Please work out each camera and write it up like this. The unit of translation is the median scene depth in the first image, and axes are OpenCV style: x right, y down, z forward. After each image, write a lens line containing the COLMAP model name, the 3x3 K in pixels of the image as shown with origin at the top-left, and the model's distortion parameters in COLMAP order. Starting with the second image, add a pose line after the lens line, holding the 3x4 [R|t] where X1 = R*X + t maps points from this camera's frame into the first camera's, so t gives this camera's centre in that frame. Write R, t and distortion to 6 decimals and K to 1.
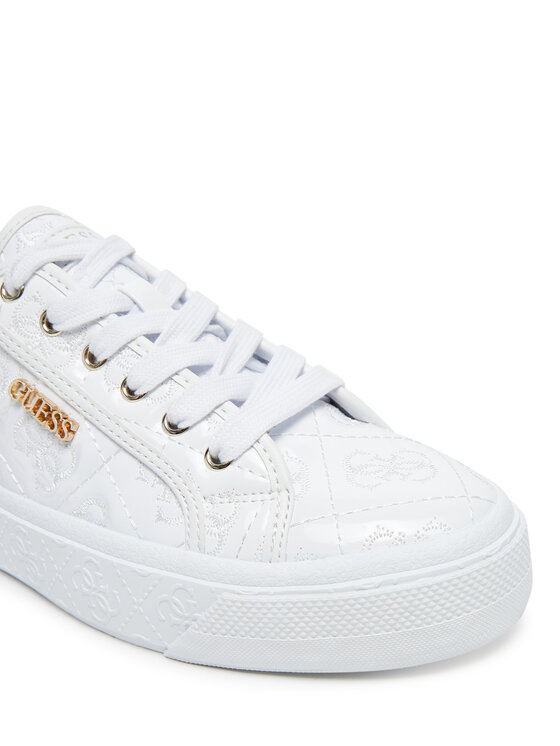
lens RADIAL K [[769.1, 0, 280.0], [0, 769.1, 373.0], [0, 0, 1]] dist [-0.003458, 0.002487]
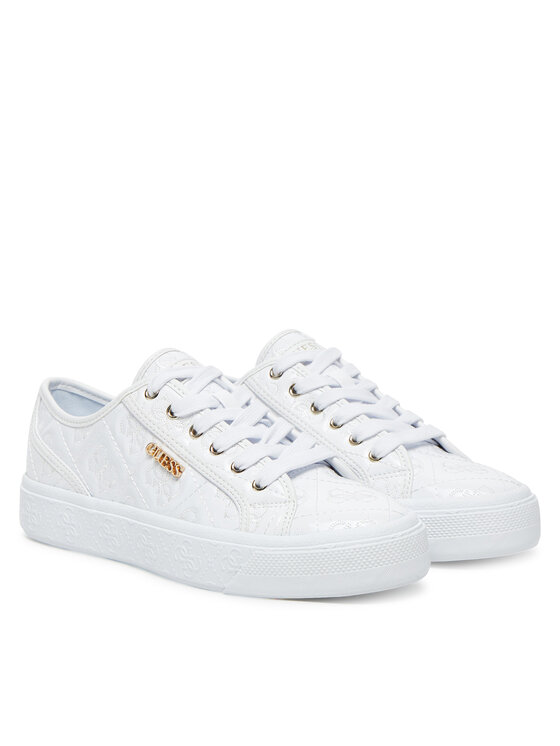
lens RADIAL K [[564.3, 0, 280.0], [0, 564.3, 373.0], [0, 0, 1]] dist [0.001043, -0.000035]
pose [[0.995887, 0.044370, -0.078994, 0.052193], [-0.057042, 0.984443, -0.166185, 0.053785], [0.070392, 0.170008, 0.982925, -0.308535]]
